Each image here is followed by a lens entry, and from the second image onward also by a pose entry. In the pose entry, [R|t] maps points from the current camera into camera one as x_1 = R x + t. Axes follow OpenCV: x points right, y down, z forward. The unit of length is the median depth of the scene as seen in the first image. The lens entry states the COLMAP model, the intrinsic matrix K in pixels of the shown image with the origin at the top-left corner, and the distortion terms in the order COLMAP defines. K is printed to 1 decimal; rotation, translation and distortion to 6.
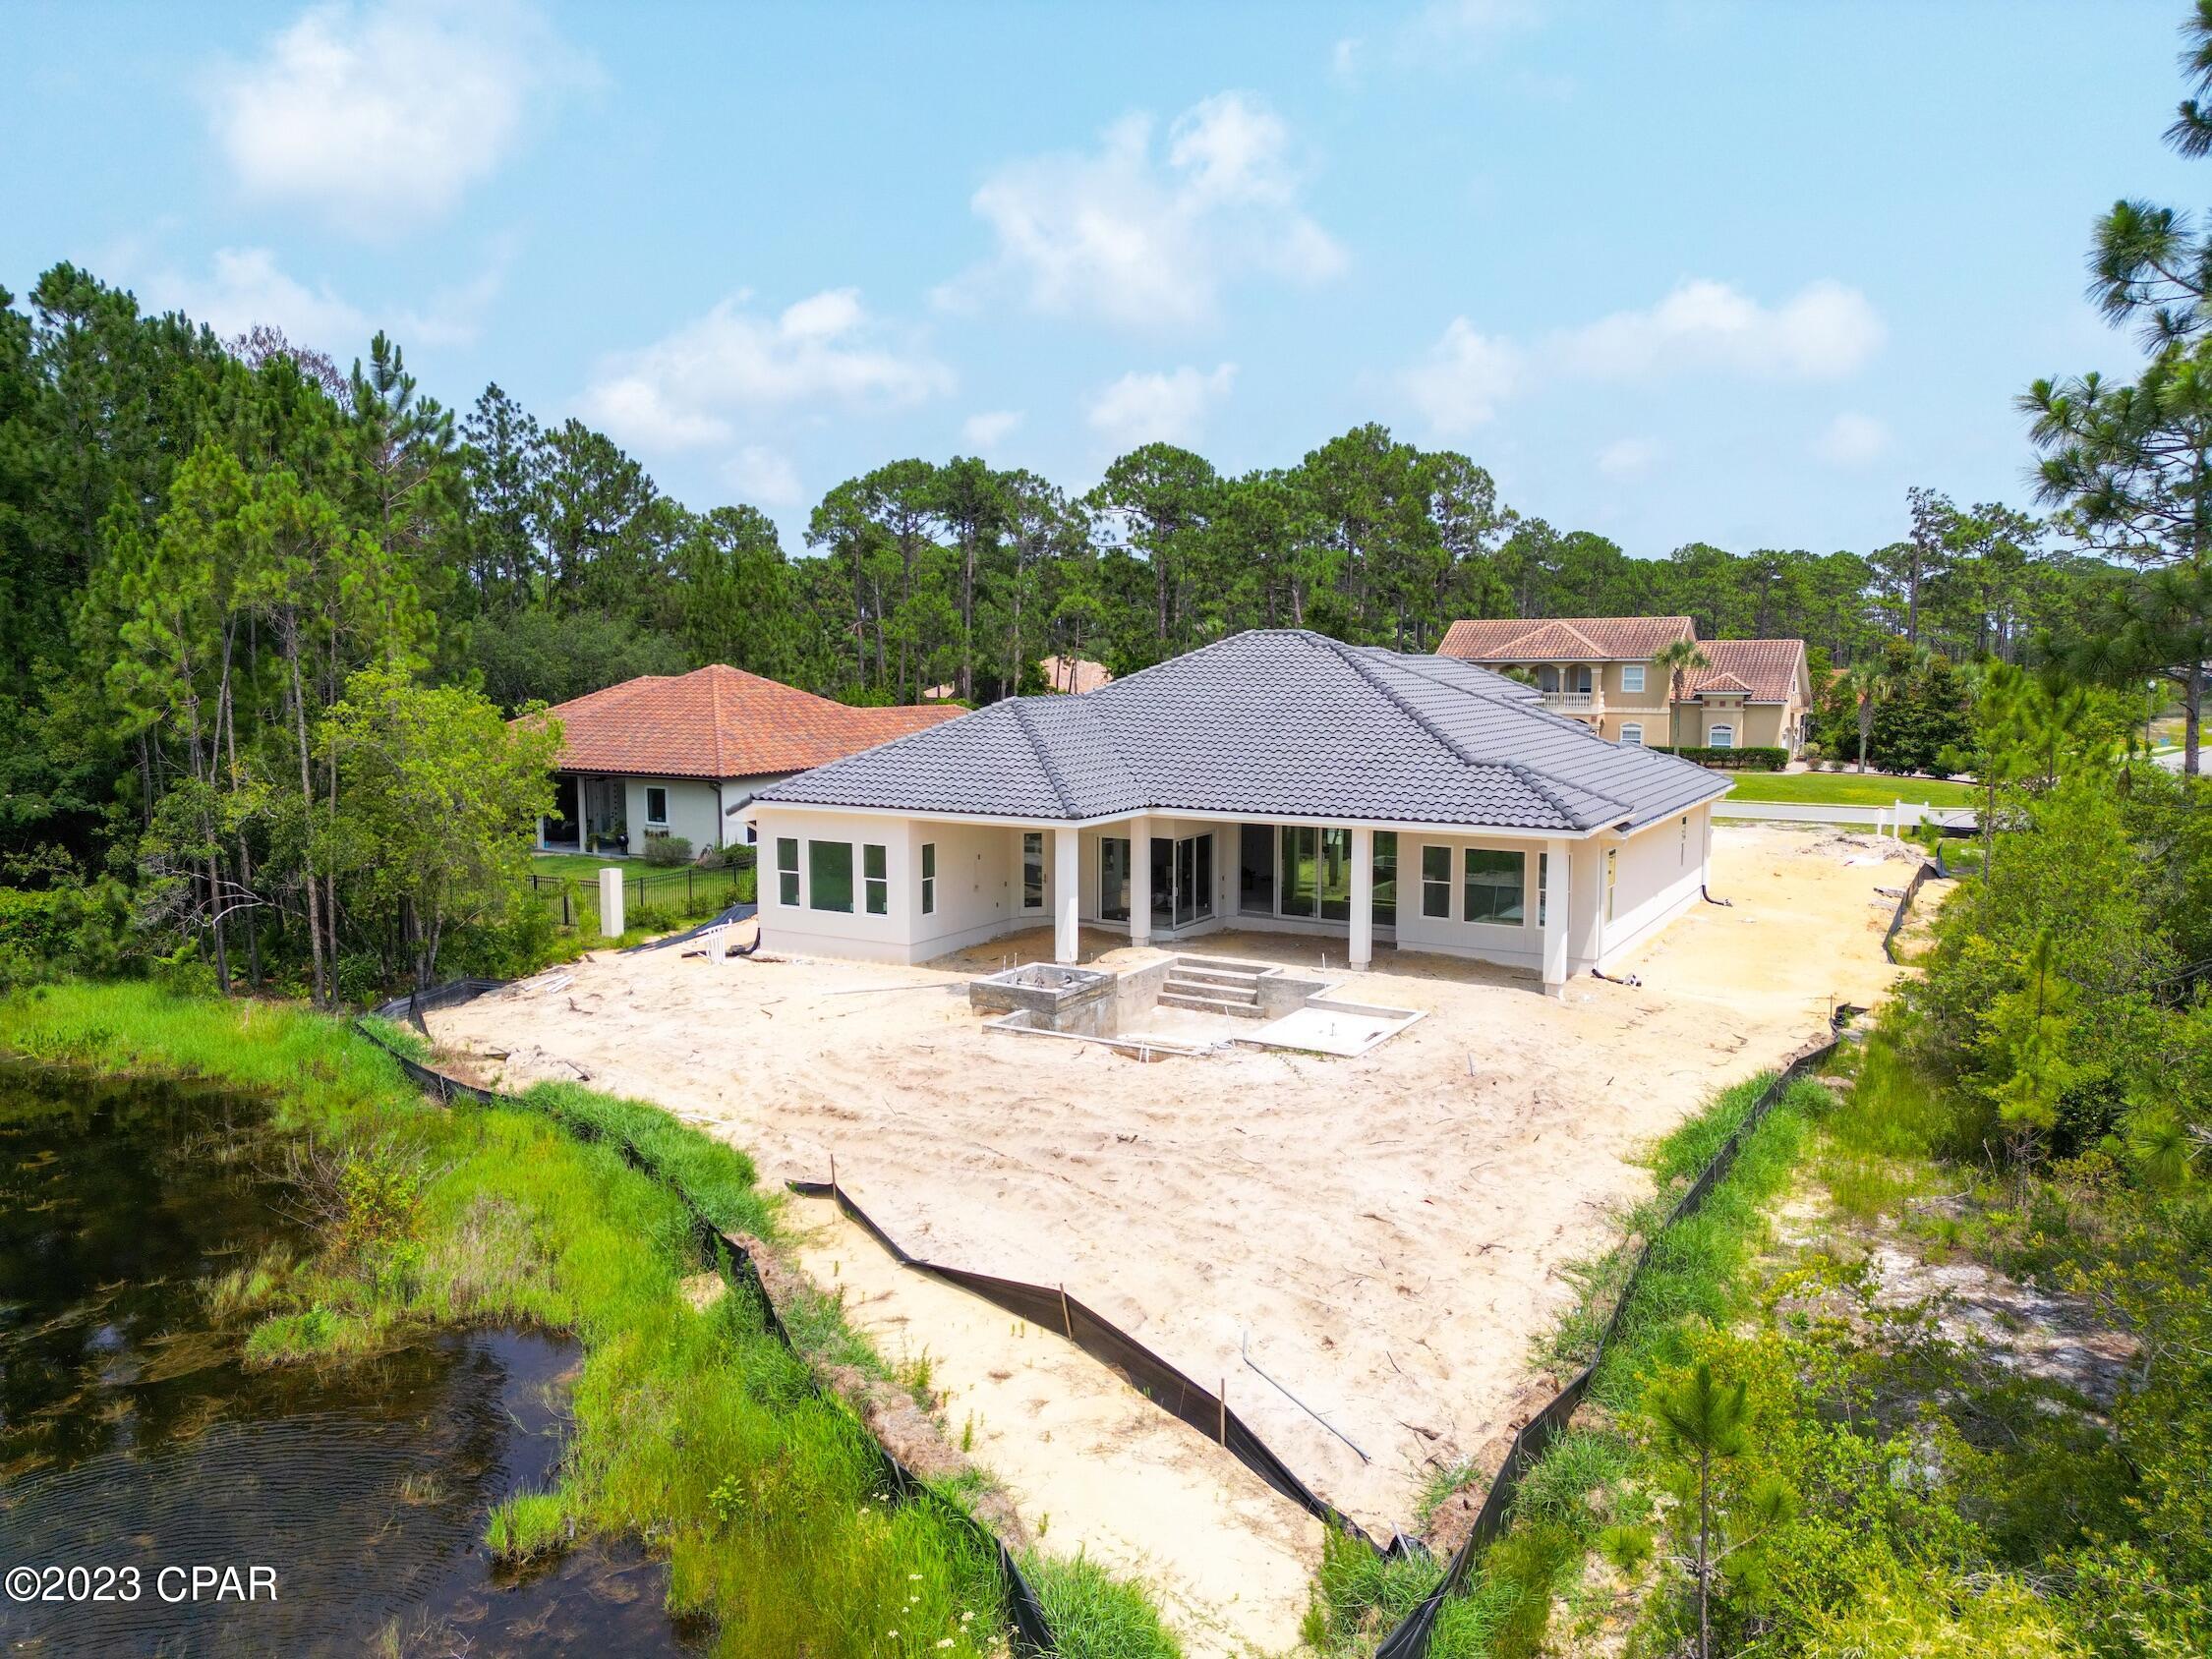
lens RADIAL K [[1545.3, 0, 1106.0], [0, 1545.3, 829.5], [0, 0, 1]] dist [0.091766, -0.105957]
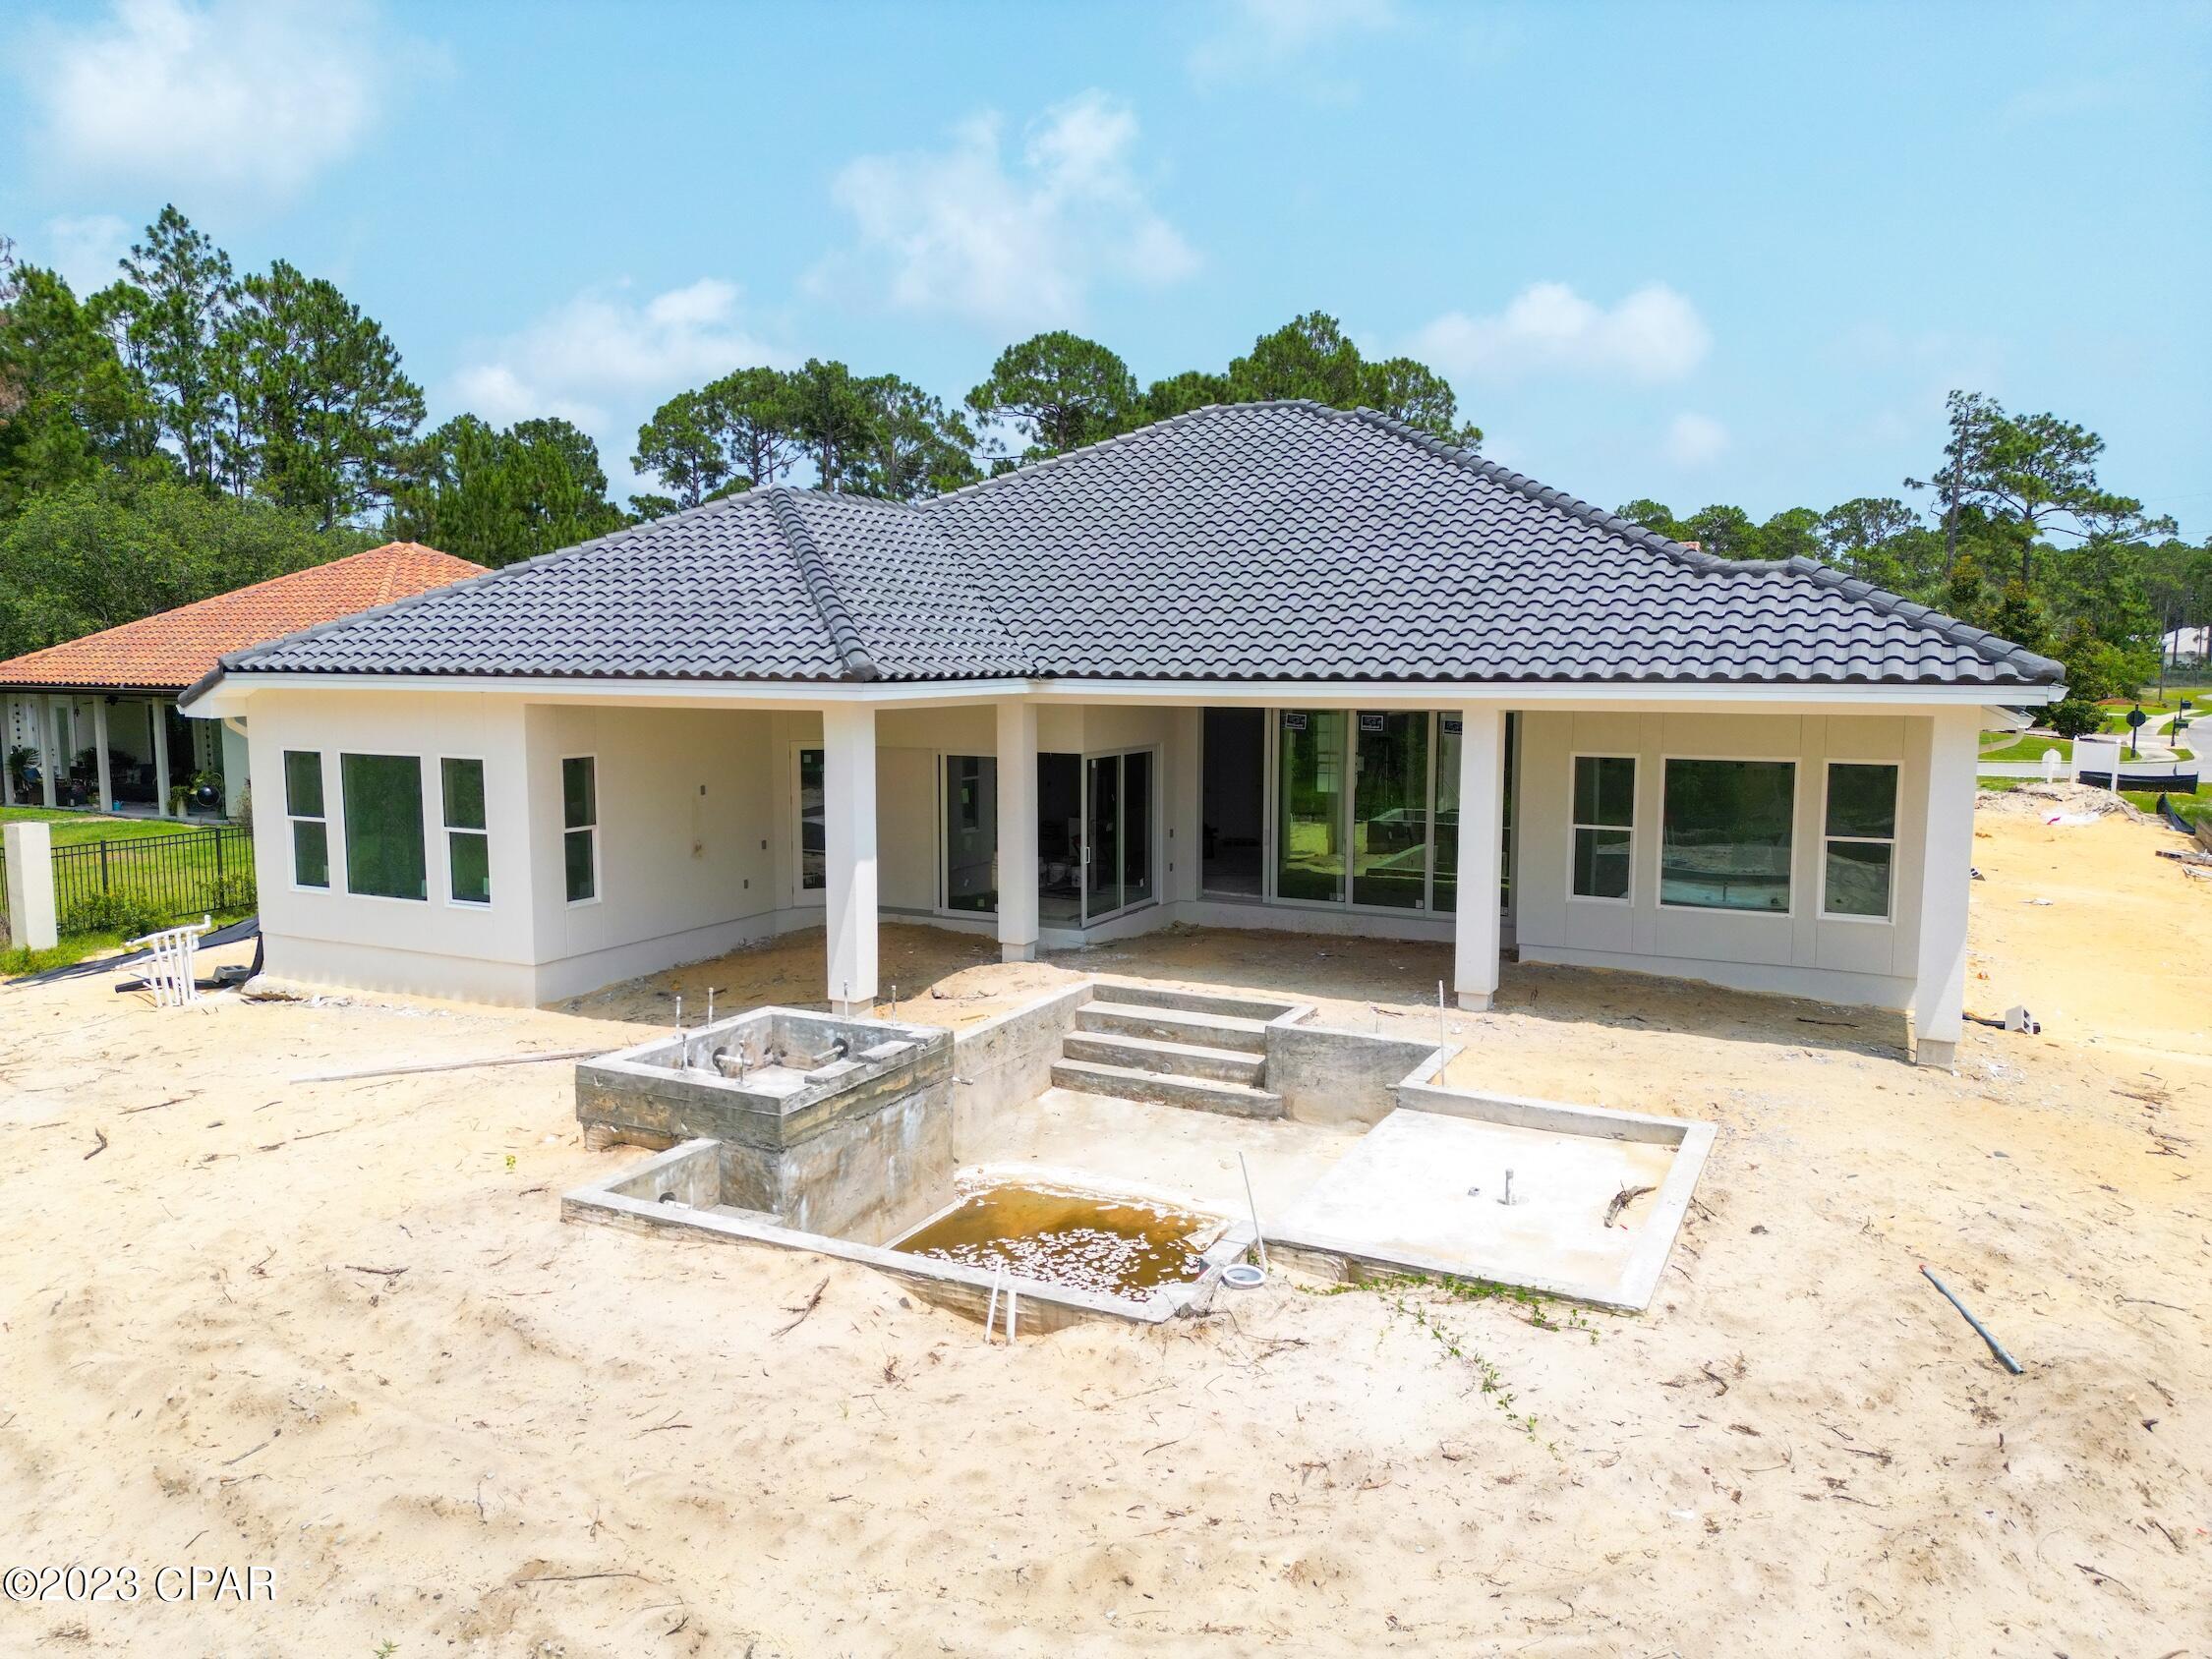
lens RADIAL K [[1545.3, 0, 1106.0], [0, 1545.3, 829.5], [0, 0, 1]] dist [0.091766, -0.105957]
pose [[0.998039, -0.005696, 0.062343, 0.020492], [0.005575, 0.999982, 0.002105, 0.033046], [-0.062354, -0.001753, 0.998053, 0.515784]]
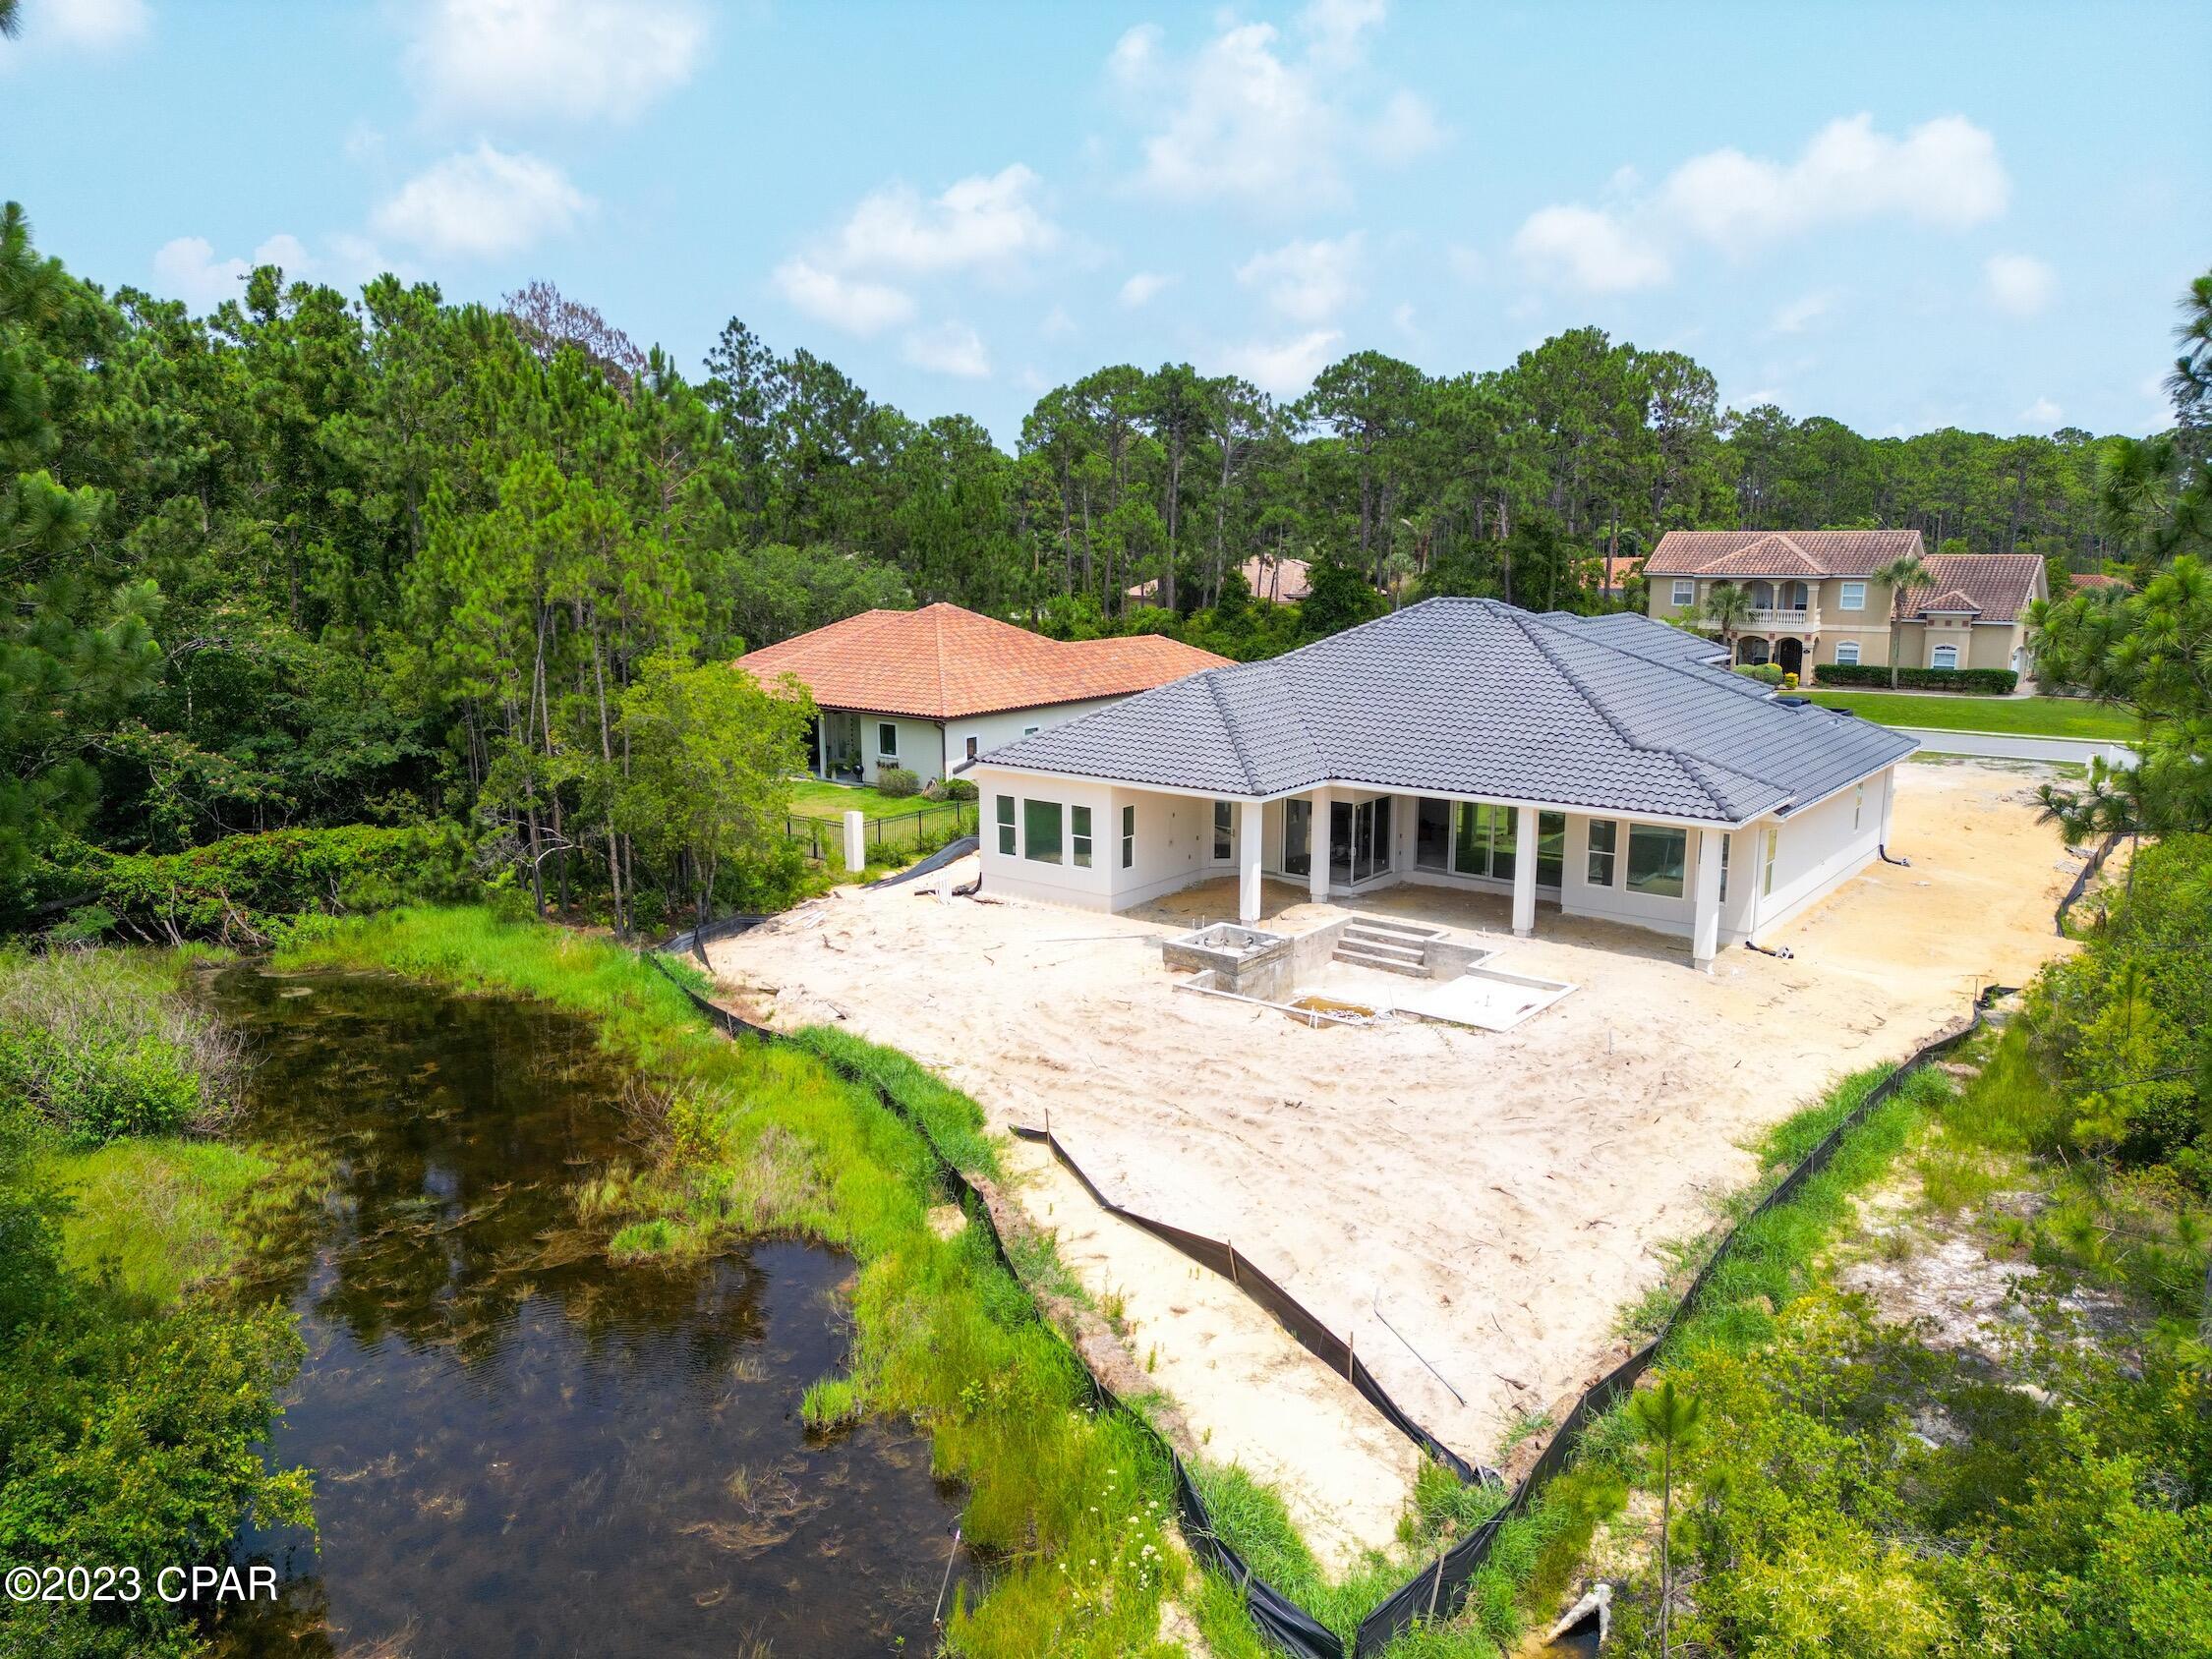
lens RADIAL K [[1545.3, 0, 1106.0], [0, 1545.3, 829.5], [0, 0, 1]] dist [0.091766, -0.105957]
pose [[0.991415, 0.024311, -0.128475, 0.012601], [-0.013731, 0.996488, 0.082597, -0.067827], [0.130032, -0.080124, 0.988267, -0.107435]]
